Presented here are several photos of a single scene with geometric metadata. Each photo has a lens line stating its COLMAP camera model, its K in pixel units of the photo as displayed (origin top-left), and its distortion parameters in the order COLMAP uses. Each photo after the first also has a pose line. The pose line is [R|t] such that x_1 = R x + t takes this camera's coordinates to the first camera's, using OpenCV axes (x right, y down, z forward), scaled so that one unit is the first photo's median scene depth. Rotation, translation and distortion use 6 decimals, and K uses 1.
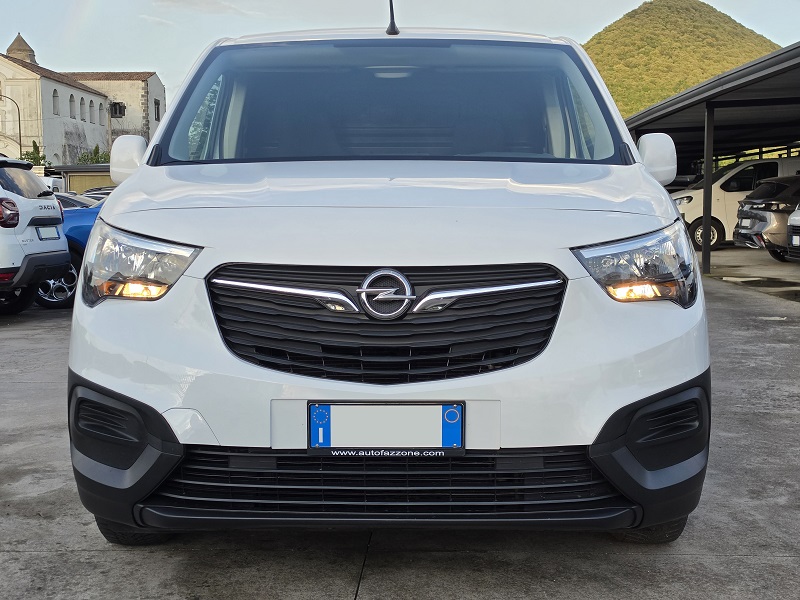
lens RADIAL K [[1071.6, 0, 399.3], [0, 1071.6, 298.0], [0, 0, 1]] dist [0.086252, 0.000000]
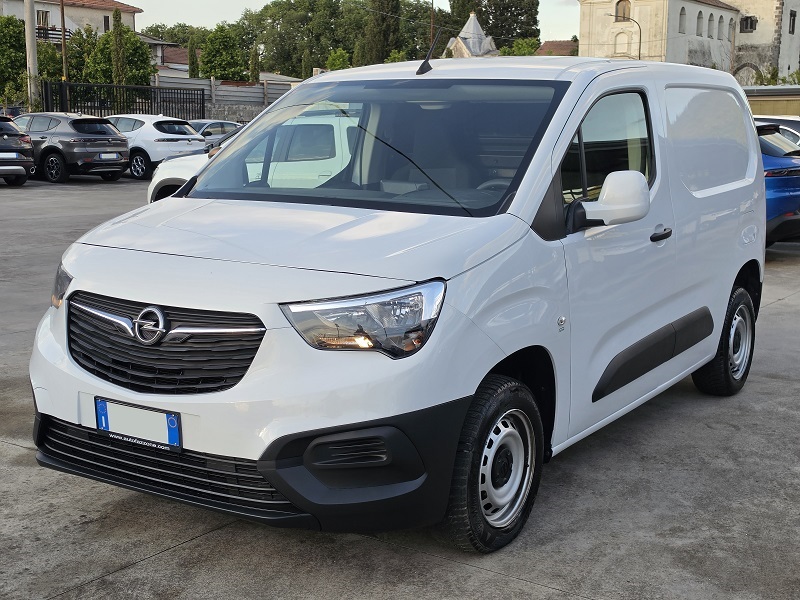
lens RADIAL K [[1071.6, 0, 400.0], [0, 1071.6, 301.0], [0, 0, 1]] dist [0.086252, 0.000000]
pose [[0.857645, 0.097691, -0.504877, 0.939267], [-0.060557, 0.994145, 0.089493, -0.174814], [0.510664, -0.046179, 0.858539, -0.001062]]
